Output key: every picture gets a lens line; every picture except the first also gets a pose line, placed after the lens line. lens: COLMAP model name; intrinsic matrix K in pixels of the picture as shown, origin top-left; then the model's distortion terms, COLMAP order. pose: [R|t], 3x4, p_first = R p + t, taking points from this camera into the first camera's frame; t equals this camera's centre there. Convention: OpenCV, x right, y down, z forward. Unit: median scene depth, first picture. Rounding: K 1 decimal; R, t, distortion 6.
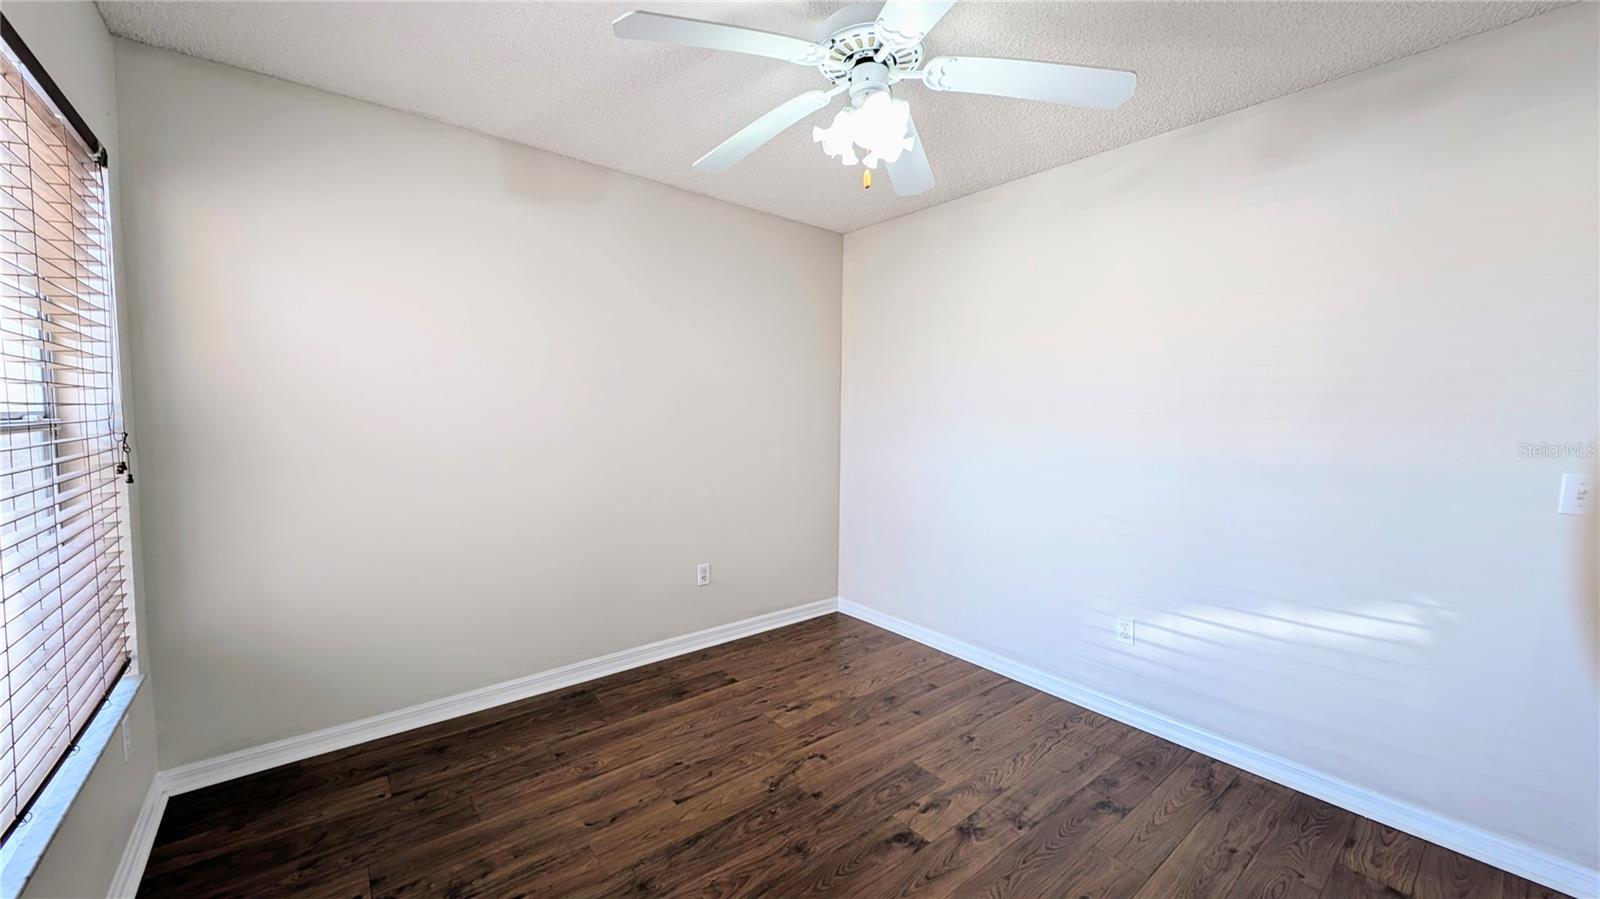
lens RADIAL K [[598.2, 0, 795.6], [0, 598.2, 451.6], [0, 0, 1]] dist [0.025646, -0.009724]
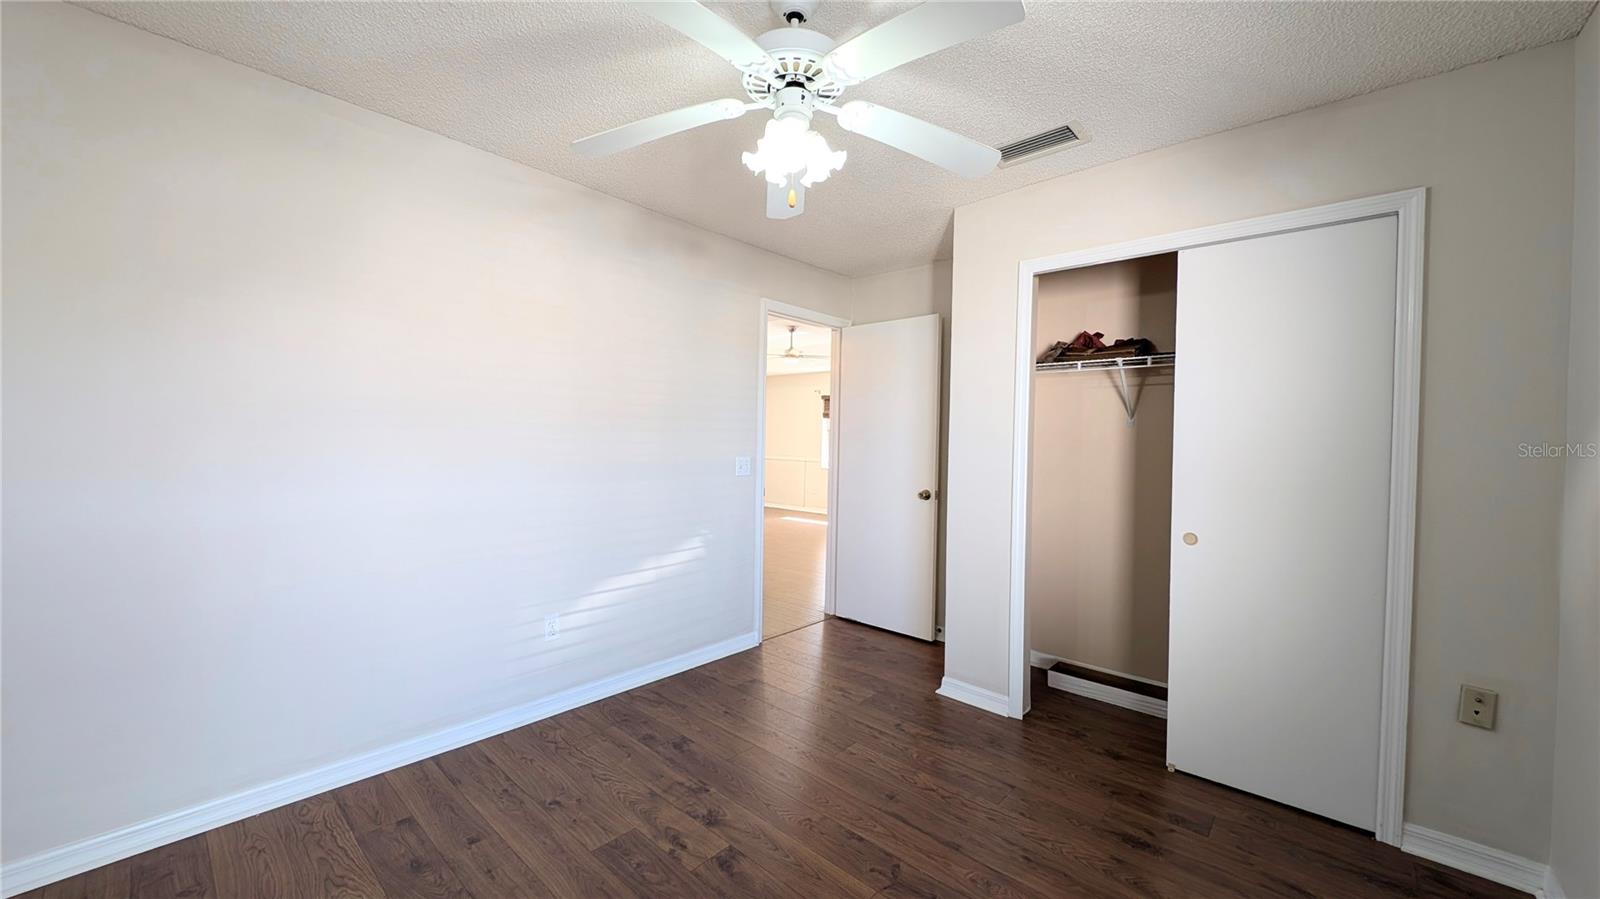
lens RADIAL K [[600.0, 0, 789.9], [0, 600.0, 450.8], [0, 0, 1]] dist [0.000043, -0.000123]
pose [[-0.151943, -0.027212, 0.988015, -0.649624], [0.047988, 0.998239, 0.034873, -0.038205], [-0.987224, 0.052712, -0.150370, 0.856864]]
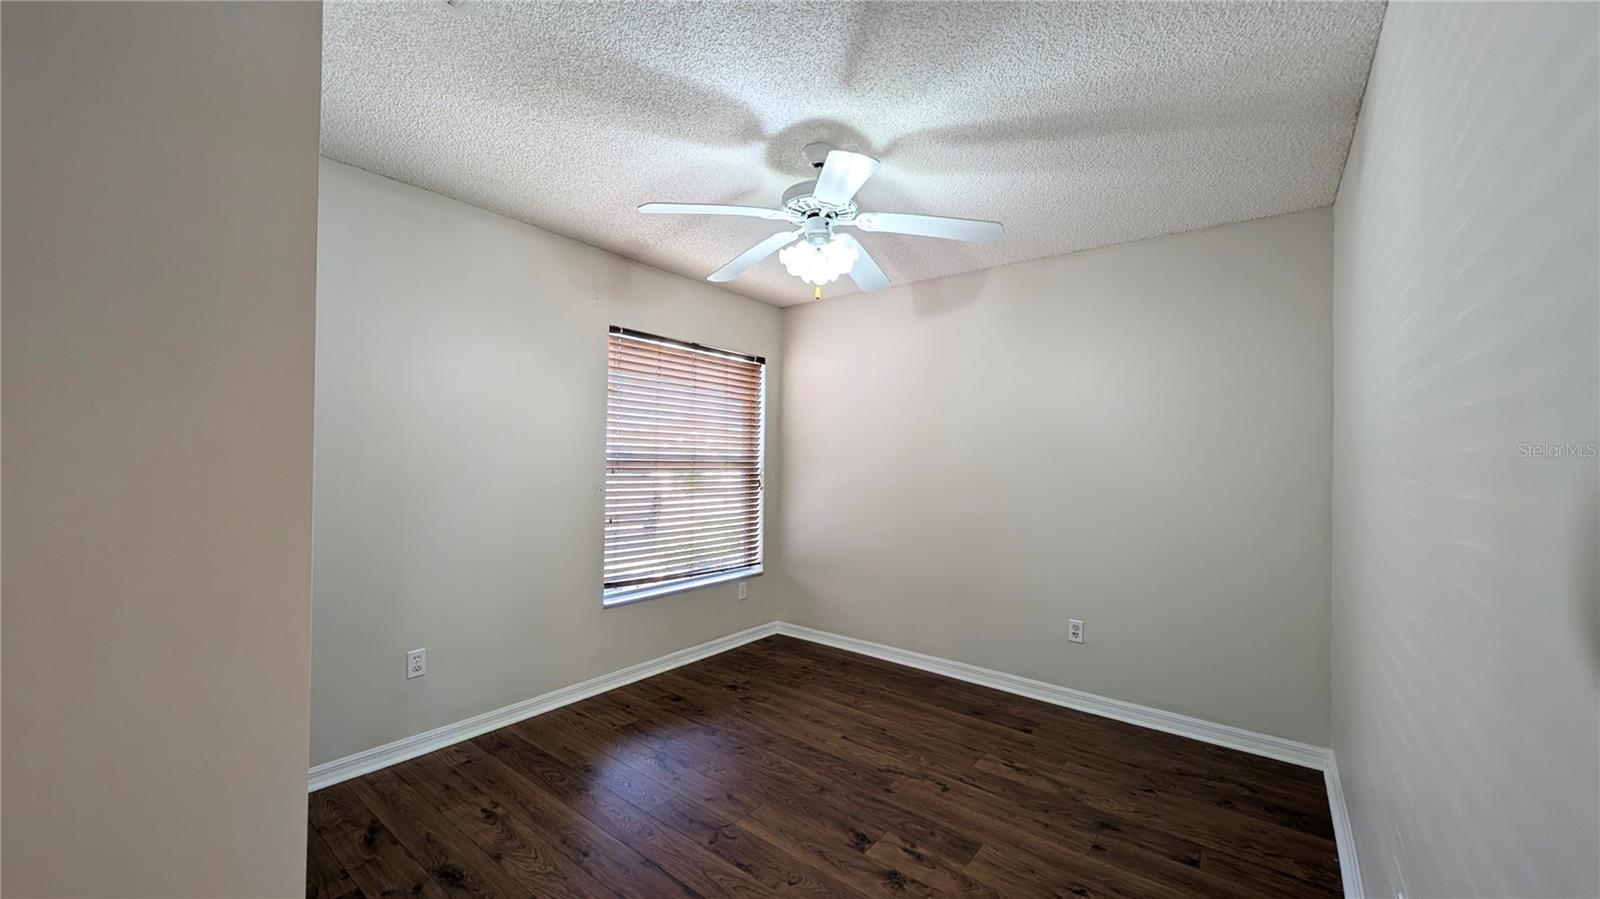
lens RADIAL K [[603.8, 0, 794.3], [0, 603.8, 456.0], [0, 0, 1]] dist [0.031438, -0.000047]
pose [[0.220186, -0.009322, -0.975413, 1.068851], [-0.079349, 0.996469, -0.027435, -0.018012], [0.972225, 0.083439, 0.218669, 0.488412]]
